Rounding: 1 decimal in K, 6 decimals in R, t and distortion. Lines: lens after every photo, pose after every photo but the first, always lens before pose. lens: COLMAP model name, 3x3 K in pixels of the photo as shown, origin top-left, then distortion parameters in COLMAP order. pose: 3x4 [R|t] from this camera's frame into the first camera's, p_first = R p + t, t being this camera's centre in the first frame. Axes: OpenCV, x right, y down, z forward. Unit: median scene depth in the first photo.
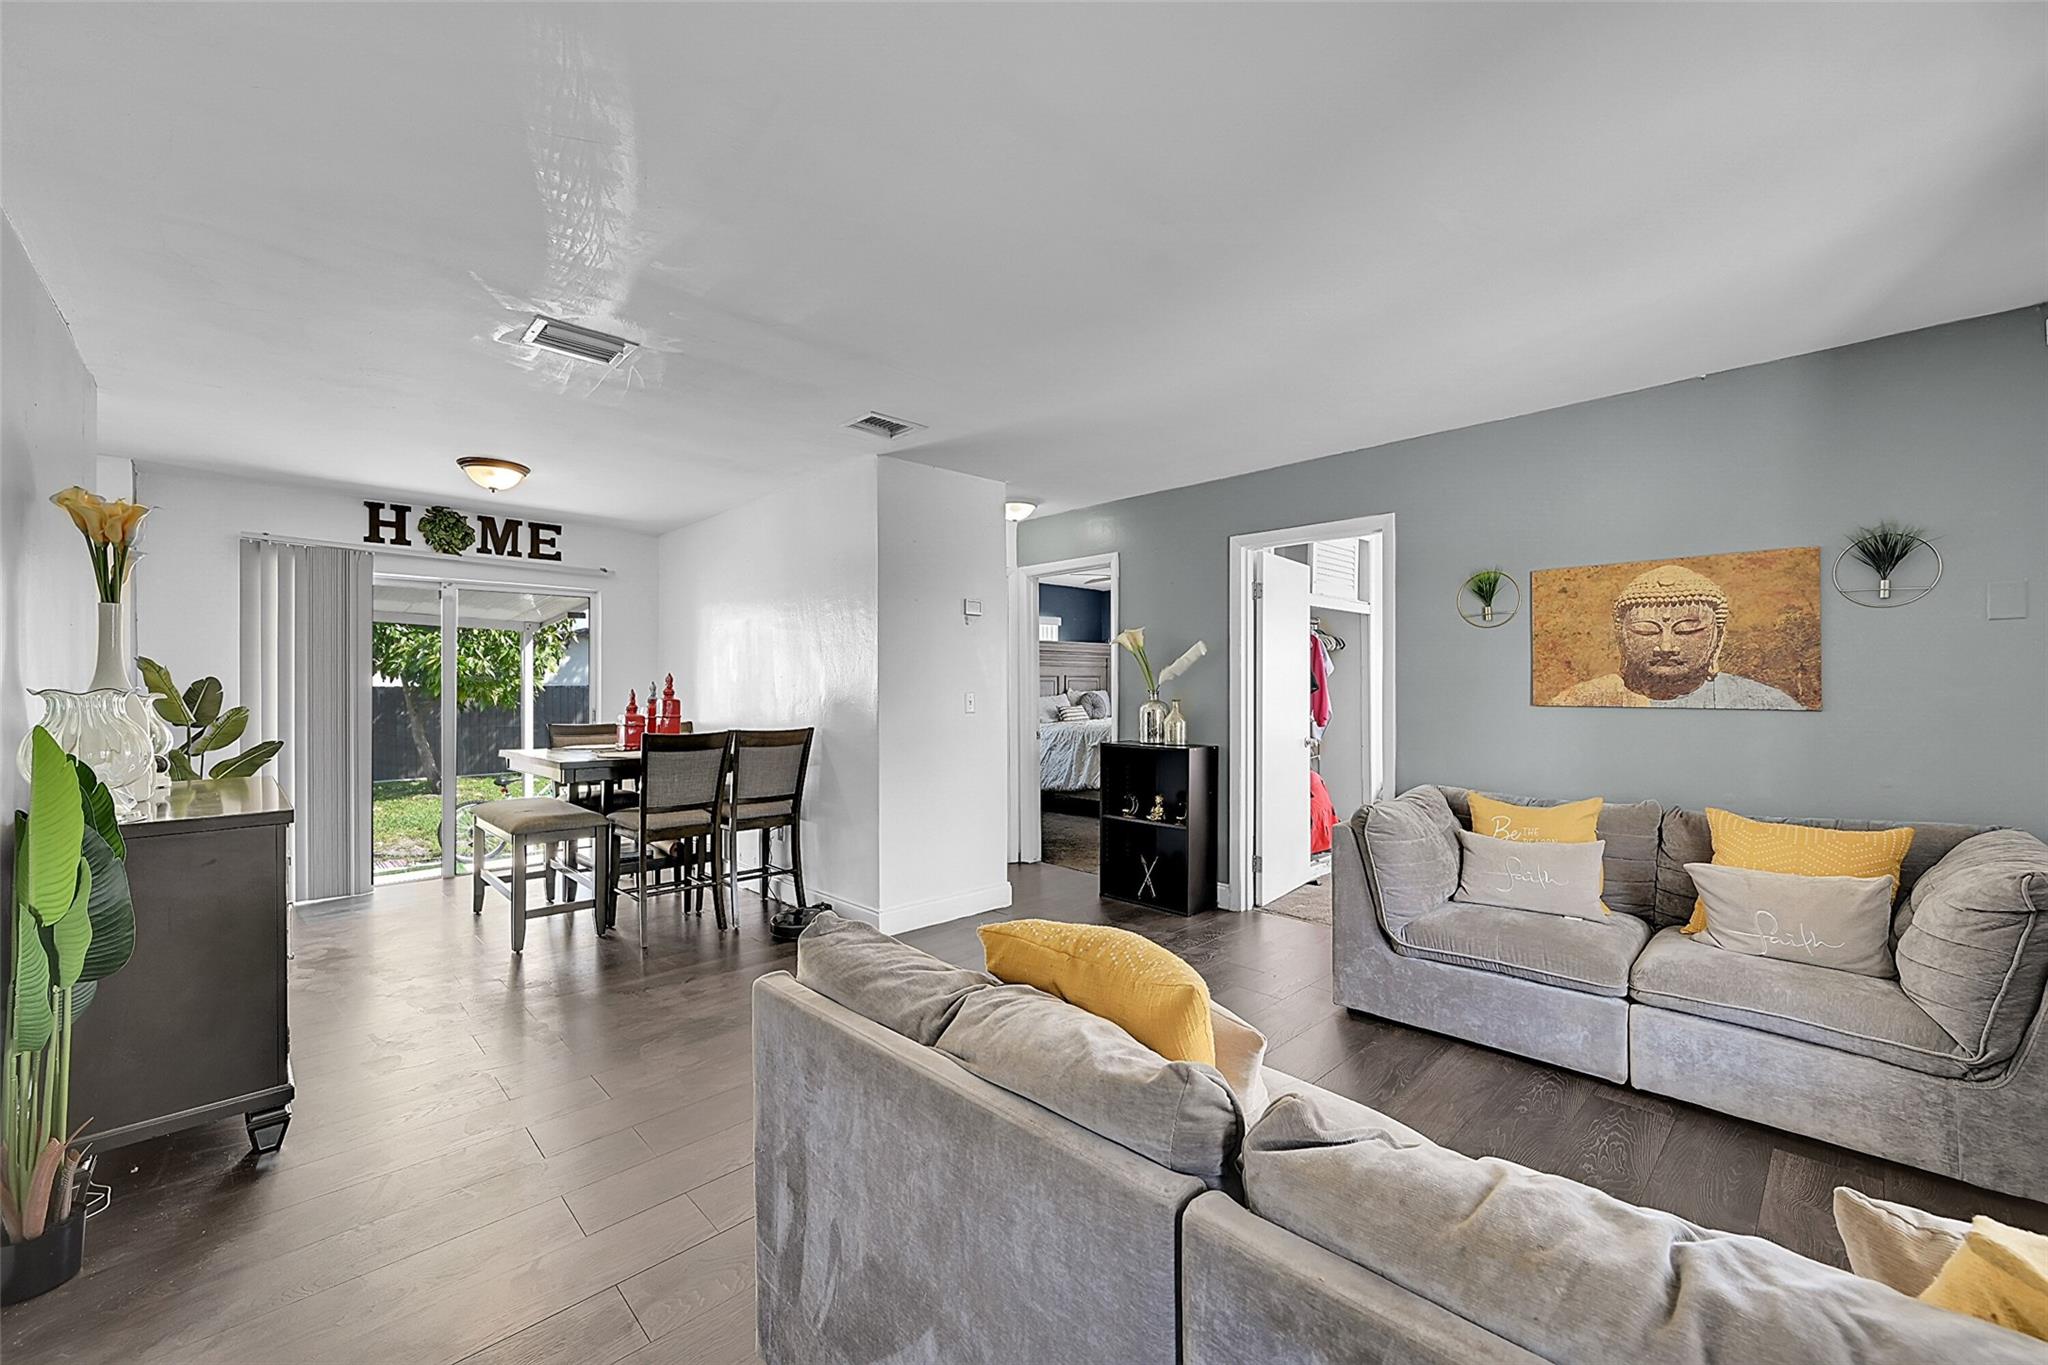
lens RADIAL K [[803.6, 0, 1020.2], [0, 803.6, 682.0], [0, 0, 1]] dist [-0.002498, 0.000112]
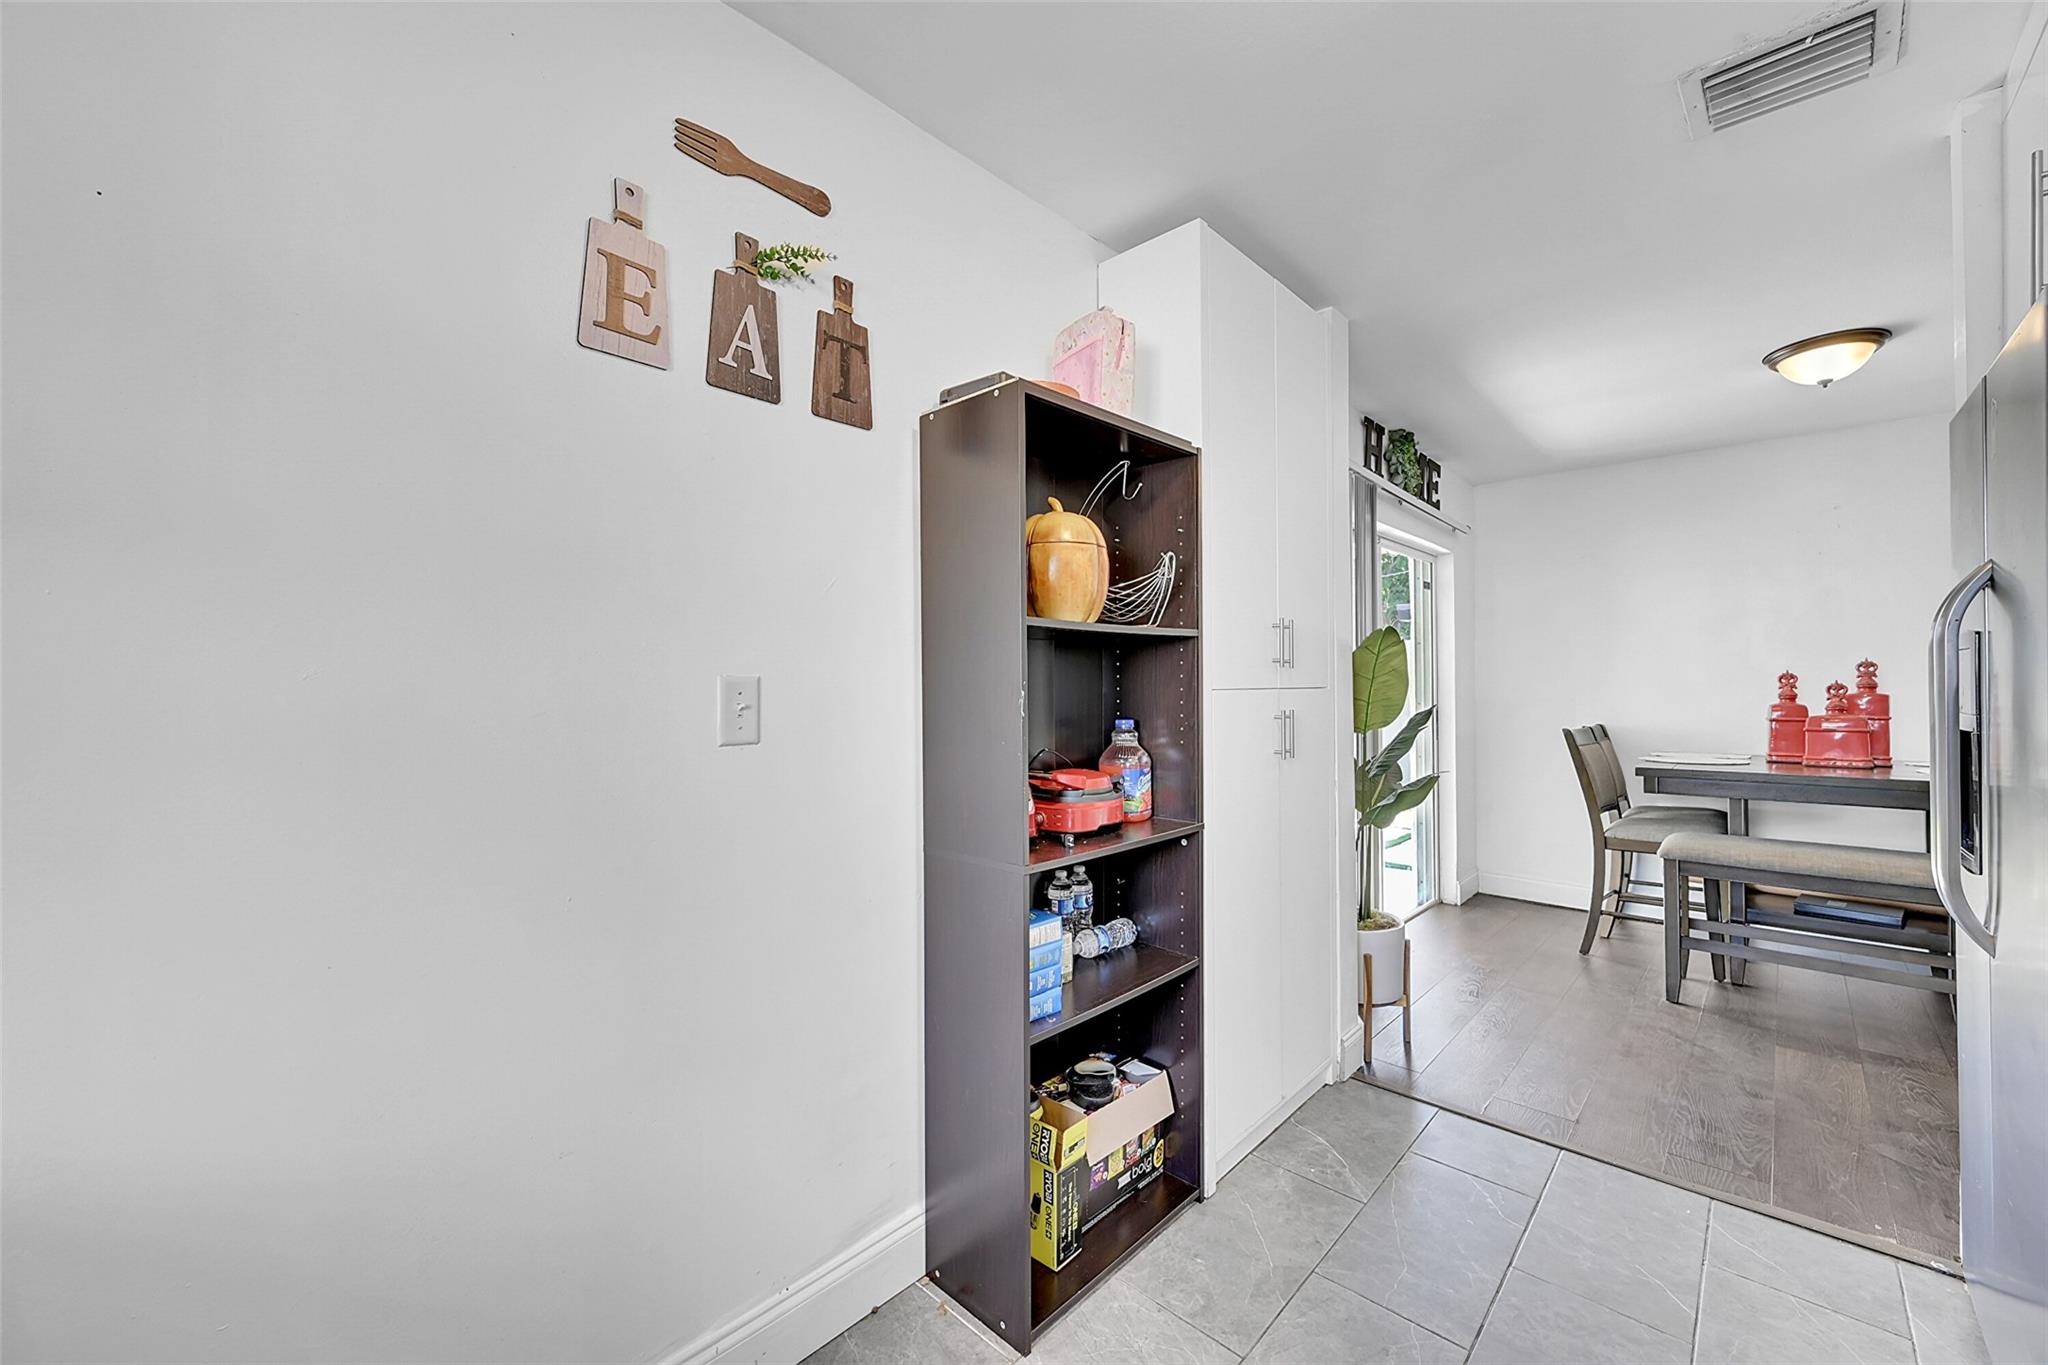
lens RADIAL K [[803.6, 0, 1020.2], [0, 803.6, 682.0], [0, 0, 1]] dist [-0.002498, 0.000112]
pose [[0.999089, -0.000065, 0.042683, -1.153353], [0.000072, 1.000000, -0.000164, 0.009826], [-0.042683, 0.000167, 0.999089, 0.291226]]
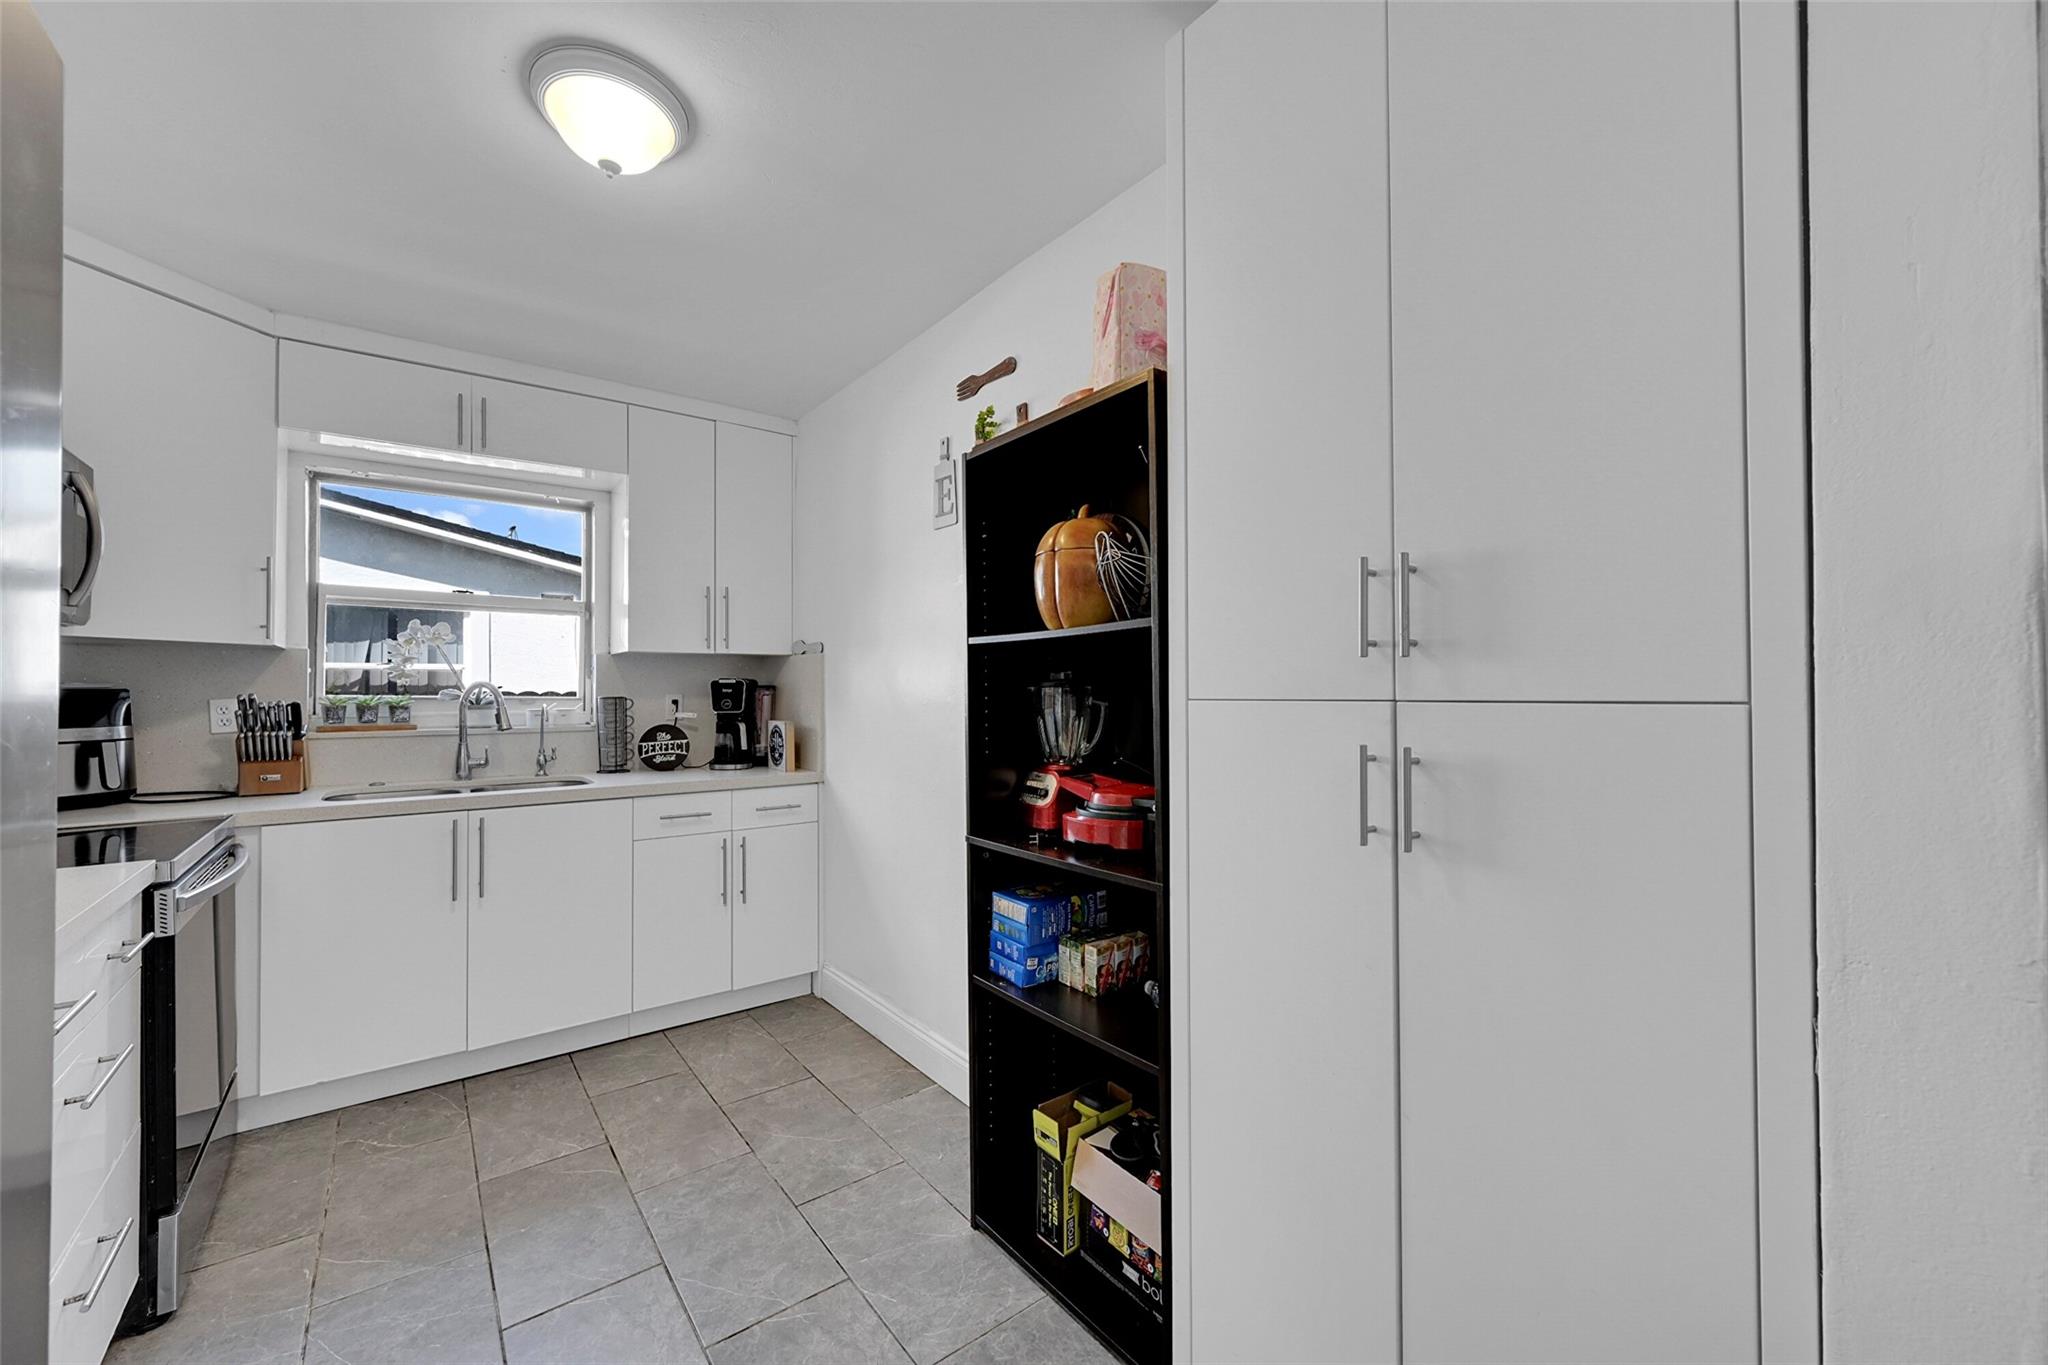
lens RADIAL K [[803.6, 0, 1020.2], [0, 803.6, 682.0], [0, 0, 1]] dist [-0.002498, 0.000112]
pose [[-0.110563, -0.005637, -0.993853, -0.760269], [0.004743, 0.999970, -0.006200, 0.008911], [0.993858, -0.005399, -0.110533, 0.661481]]
